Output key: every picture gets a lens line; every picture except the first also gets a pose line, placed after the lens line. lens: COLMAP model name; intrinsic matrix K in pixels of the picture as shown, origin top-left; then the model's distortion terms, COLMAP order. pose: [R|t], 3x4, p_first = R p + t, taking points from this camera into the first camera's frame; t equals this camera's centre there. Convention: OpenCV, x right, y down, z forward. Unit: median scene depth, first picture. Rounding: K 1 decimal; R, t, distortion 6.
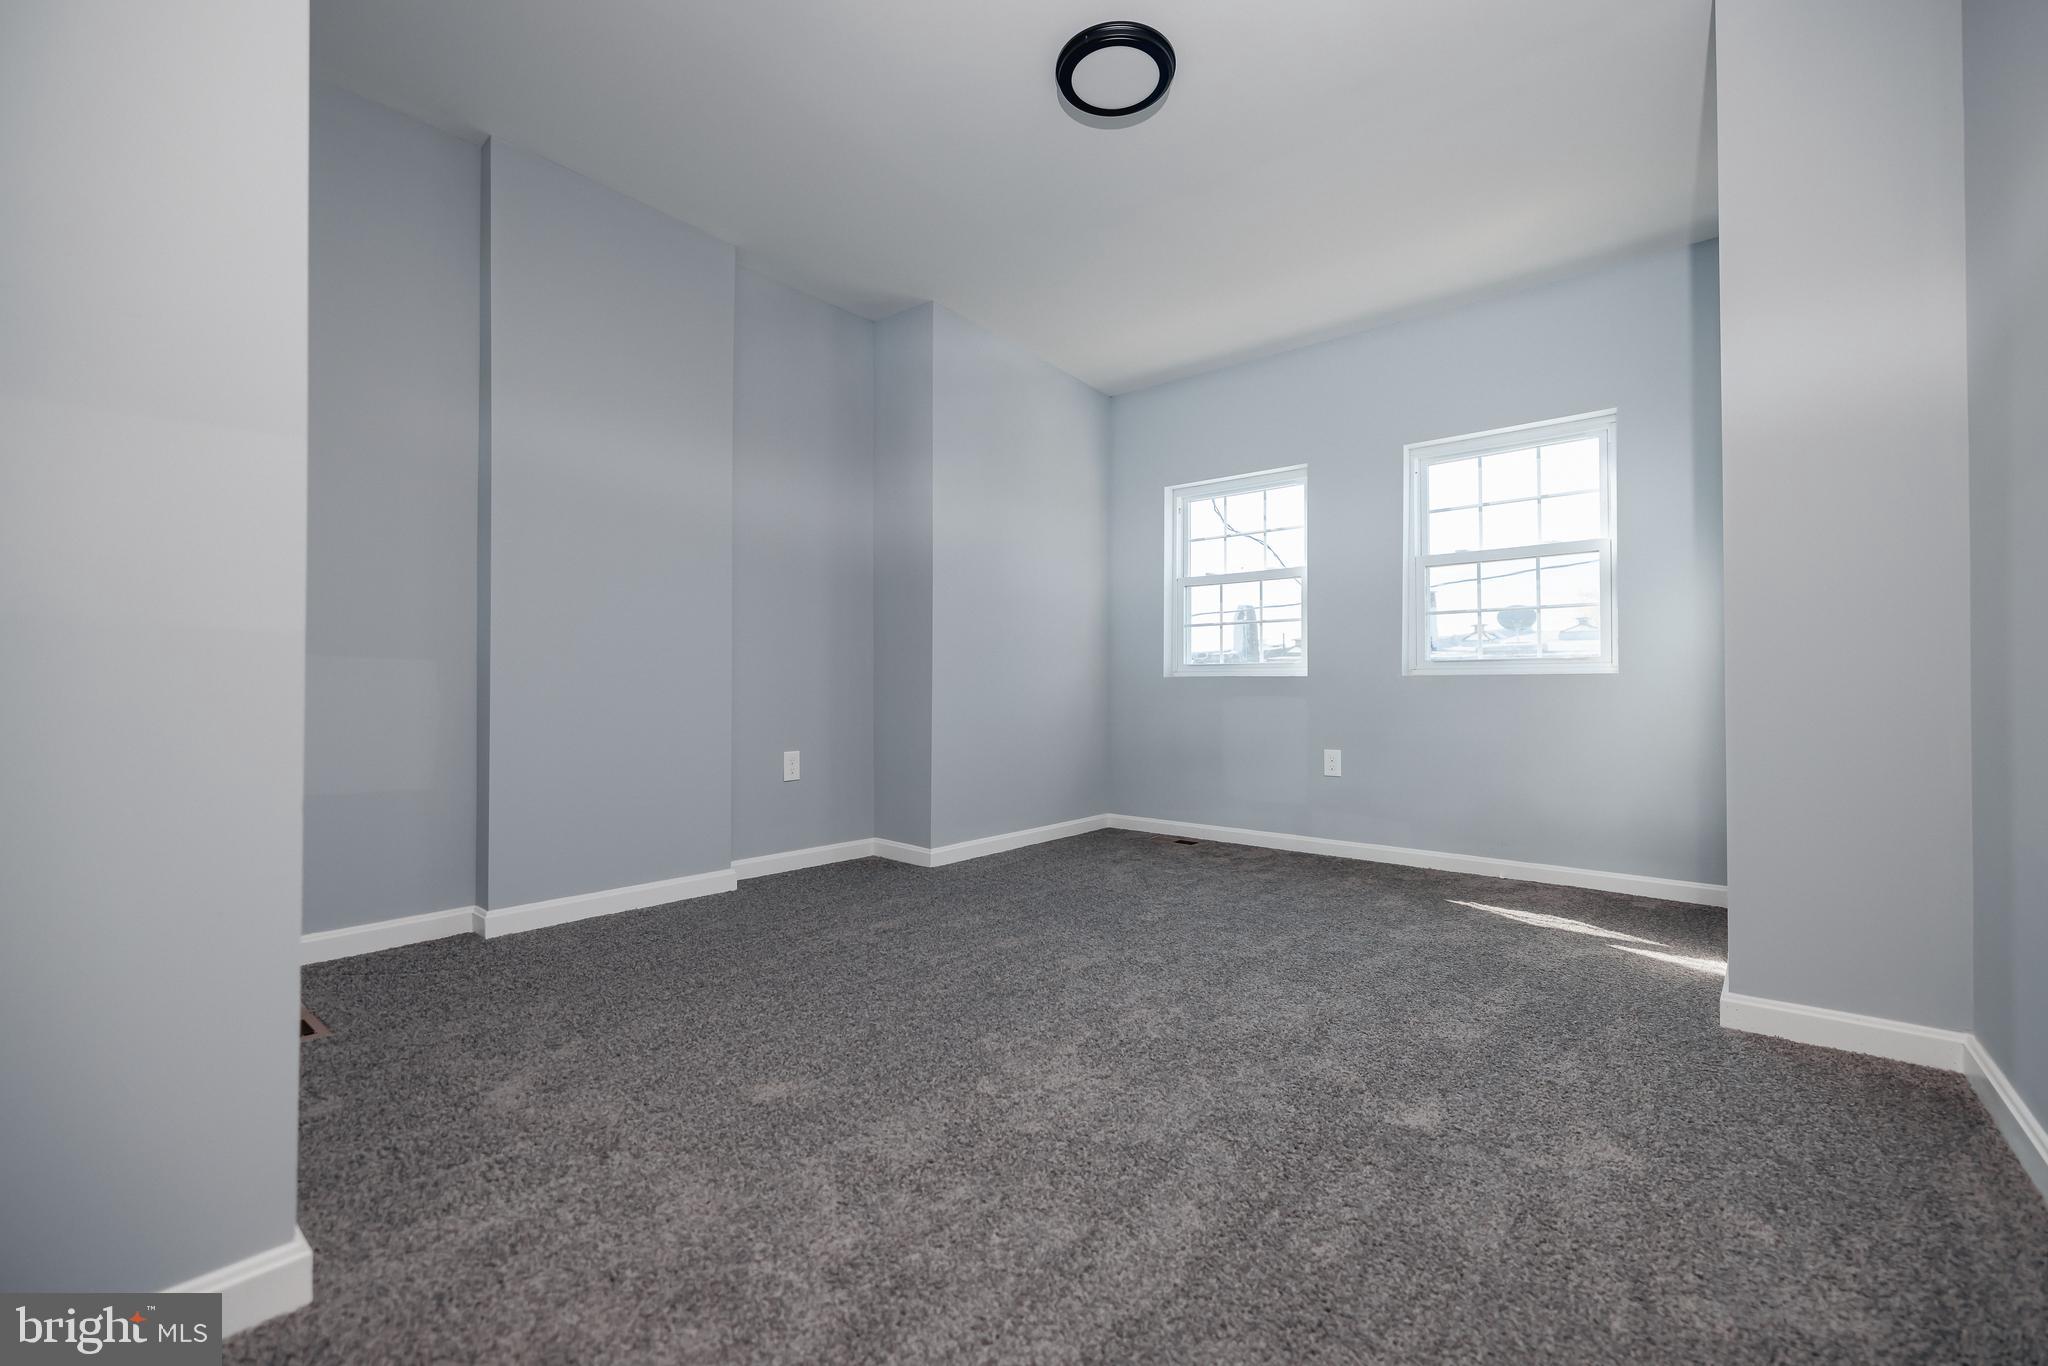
lens RADIAL K [[856.3, 0, 1030.0], [0, 856.3, 675.0], [0, 0, 1]] dist [0.000495, -0.000561]
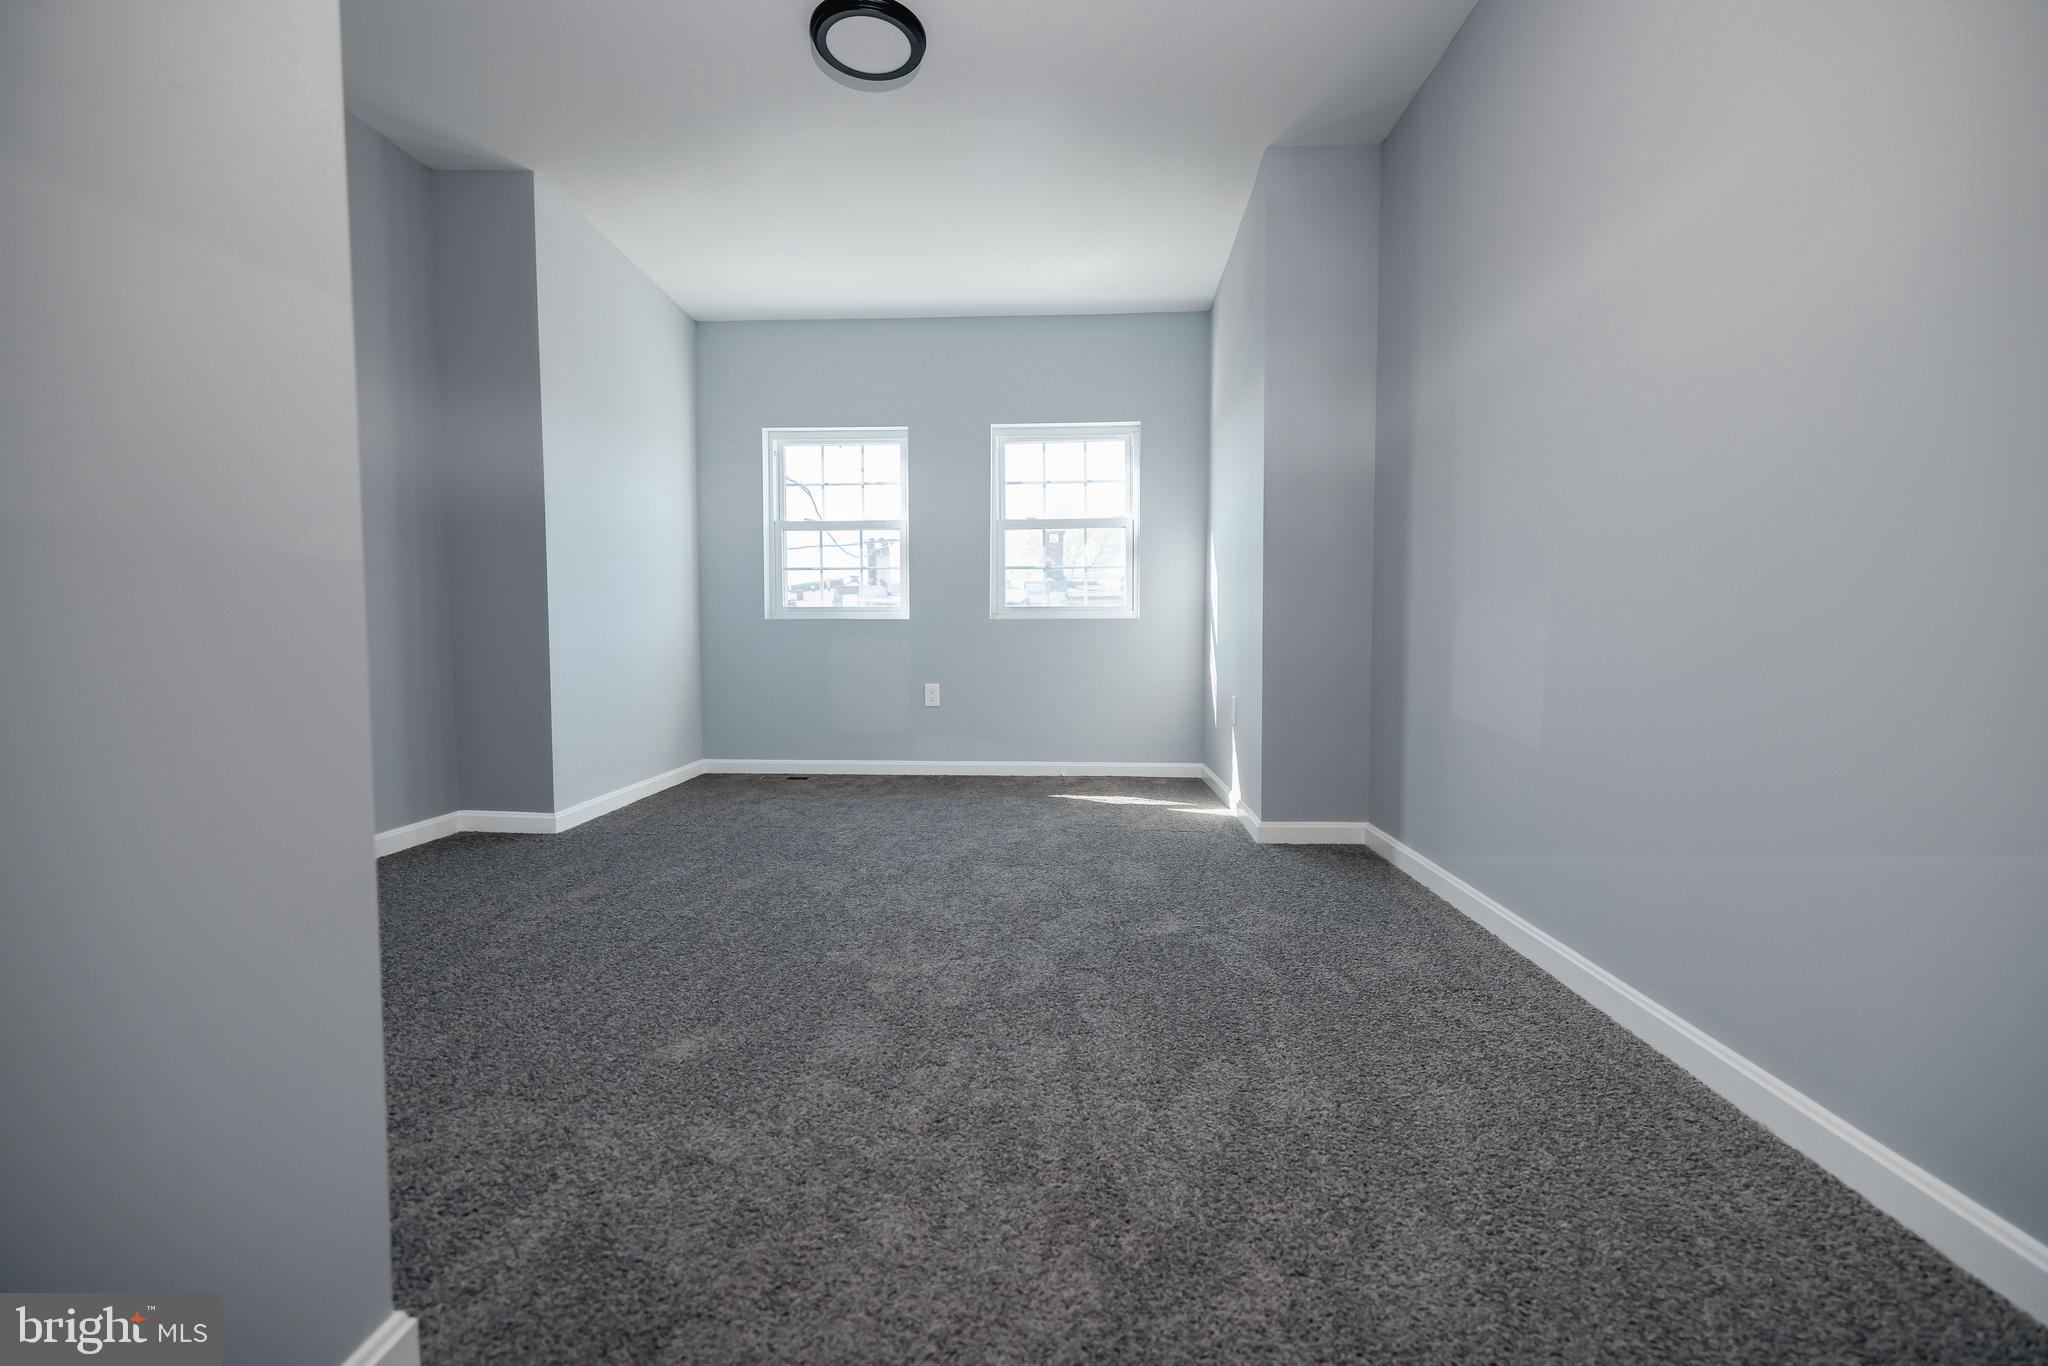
lens RADIAL K [[856.3, 0, 1030.0], [0, 856.3, 675.0], [0, 0, 1]] dist [0.000495, -0.000561]
pose [[0.797900, -0.034618, 0.601795, -0.272638], [-0.005232, 0.997914, 0.064341, 0.001669], [-0.602767, -0.054487, 0.796055, 0.010006]]
